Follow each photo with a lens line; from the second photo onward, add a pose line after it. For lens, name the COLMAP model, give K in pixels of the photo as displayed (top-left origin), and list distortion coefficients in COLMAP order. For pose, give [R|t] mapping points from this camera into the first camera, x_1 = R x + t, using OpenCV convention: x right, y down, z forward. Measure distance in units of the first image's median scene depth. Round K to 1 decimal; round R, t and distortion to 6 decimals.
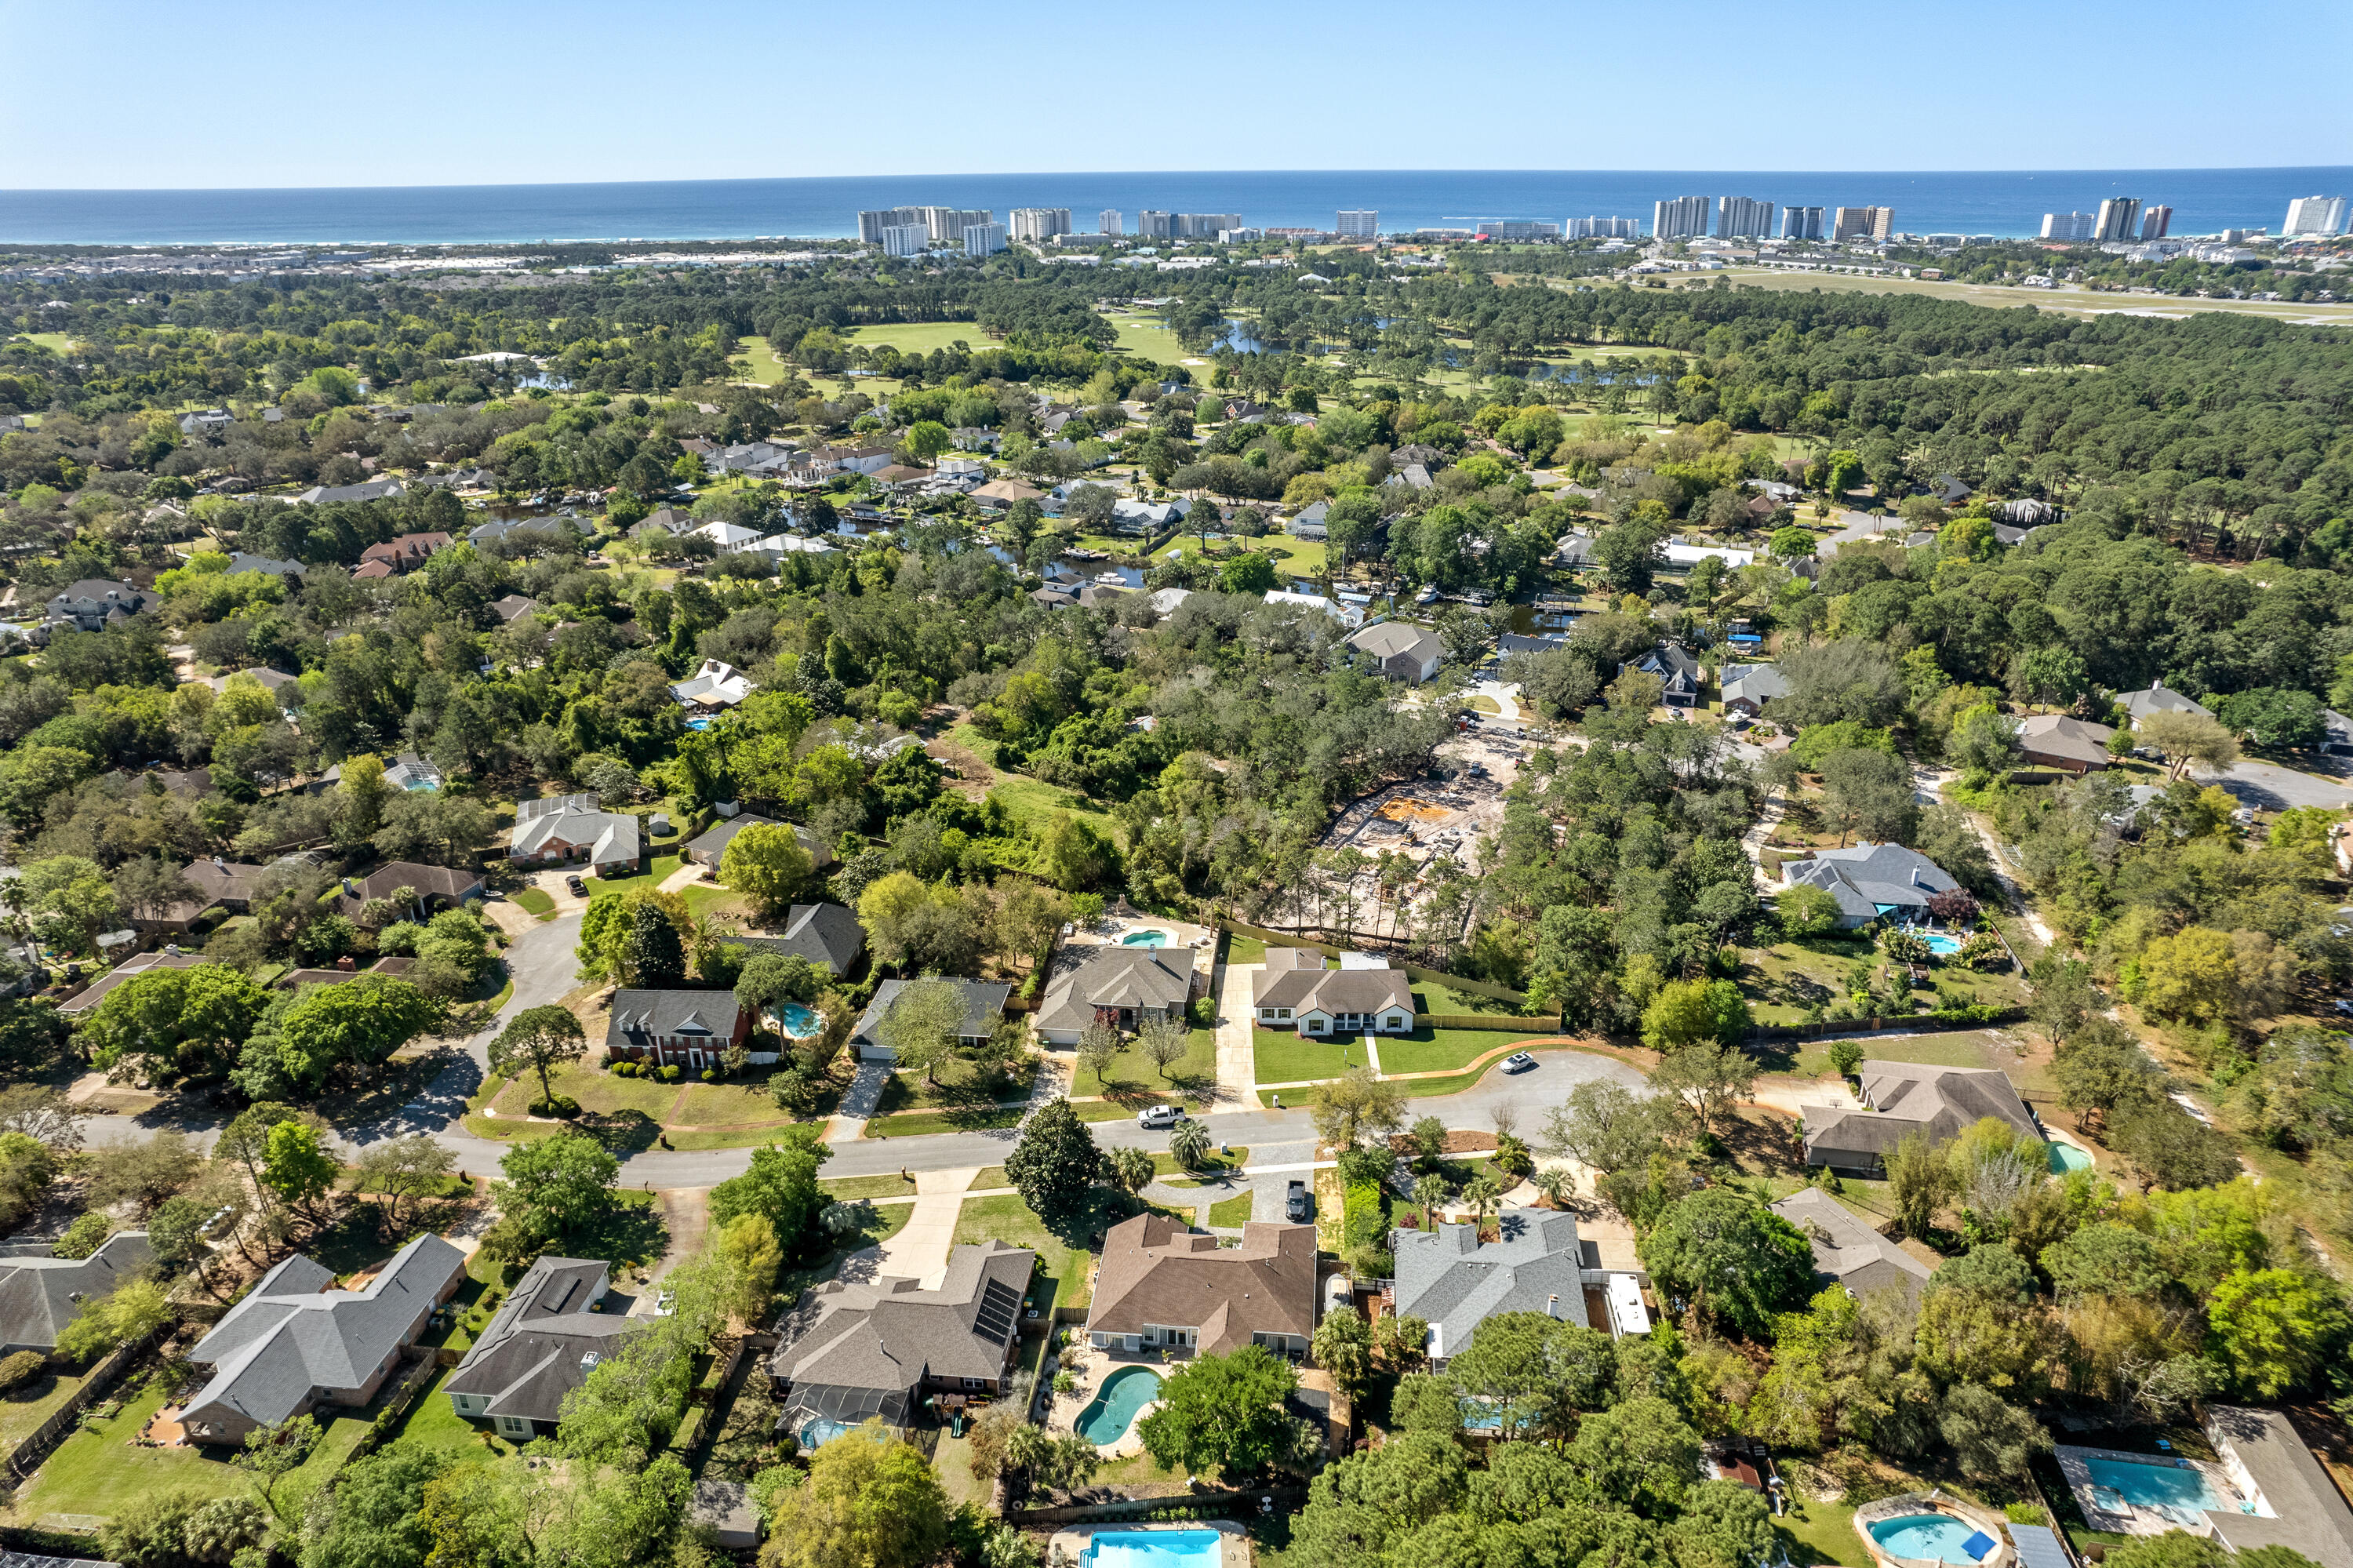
lens RADIAL K [[1518.5, 0, 1176.5], [0, 1518.5, 784.0], [0, 0, 1]] dist [-0.068689, 0.071811]
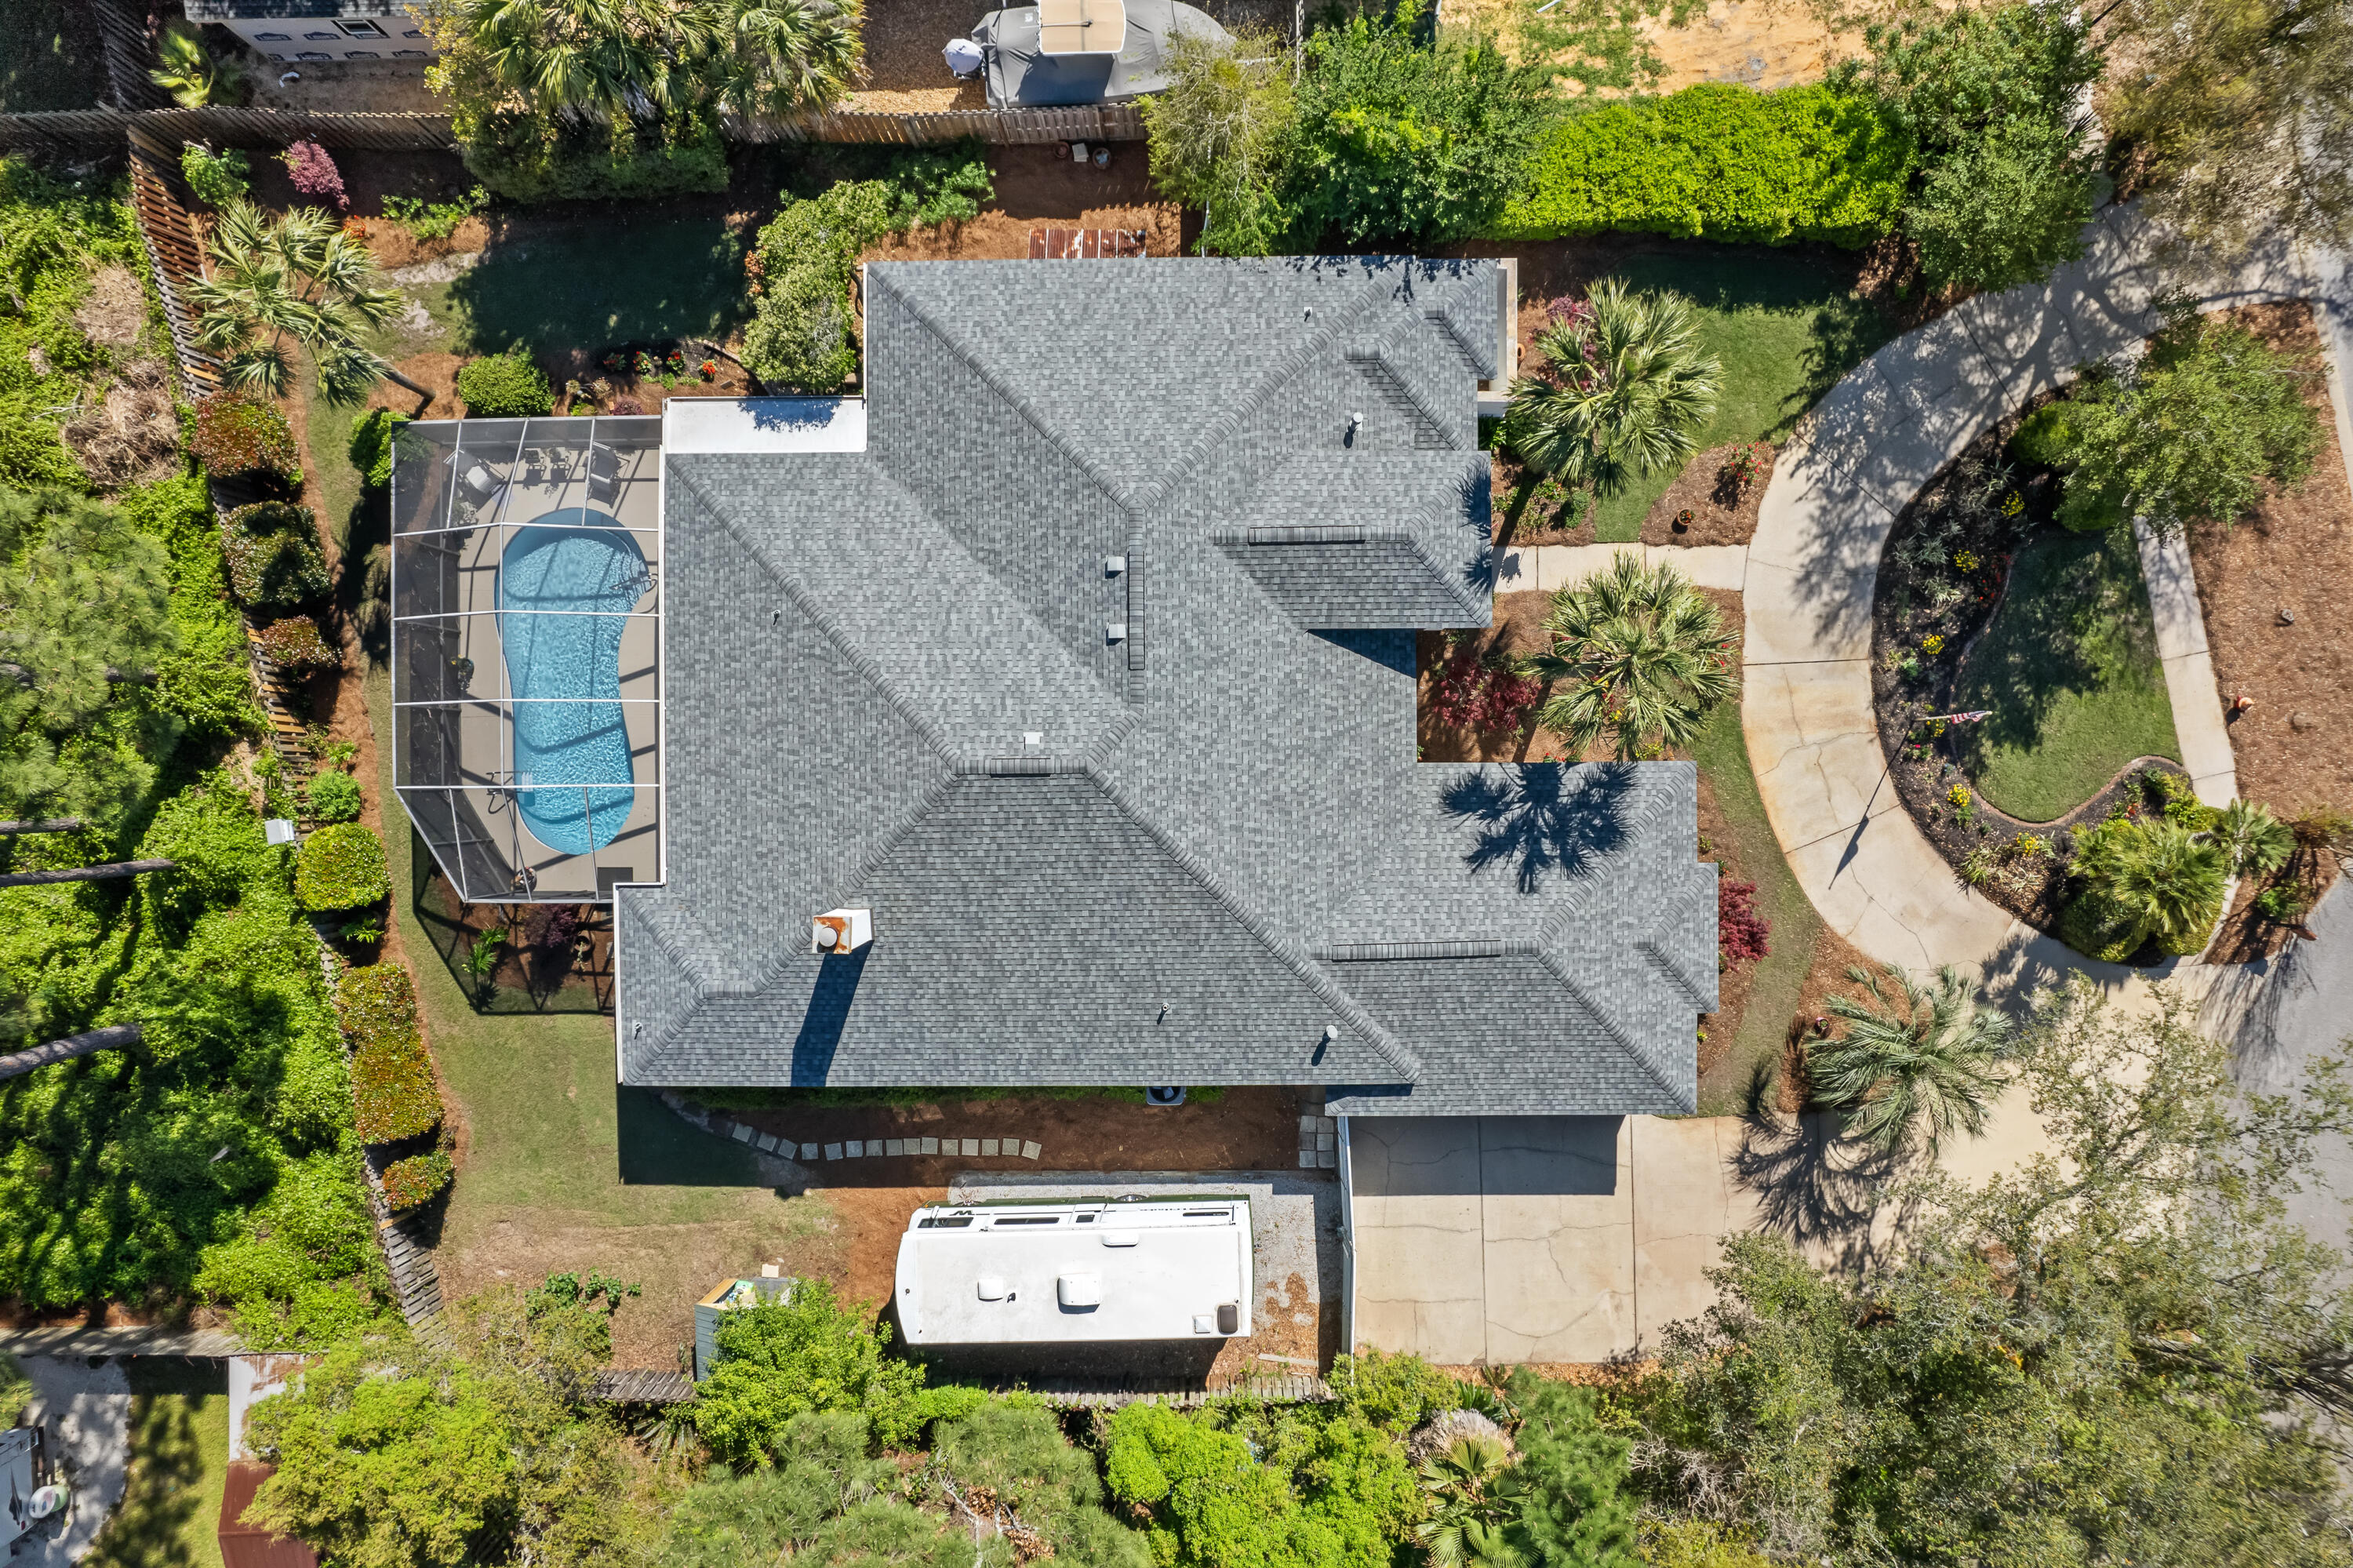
lens RADIAL K [[1513.6, 0, 1173.8], [0, 1513.6, 794.3], [0, 0, 1]] dist [-0.061316, 0.053845]
pose [[0.115724, 0.993281, -0.000438, 0.170075], [-0.356971, 0.042001, 0.933171, 0.089545], [0.926919, -0.107834, 0.359434, 0.694248]]
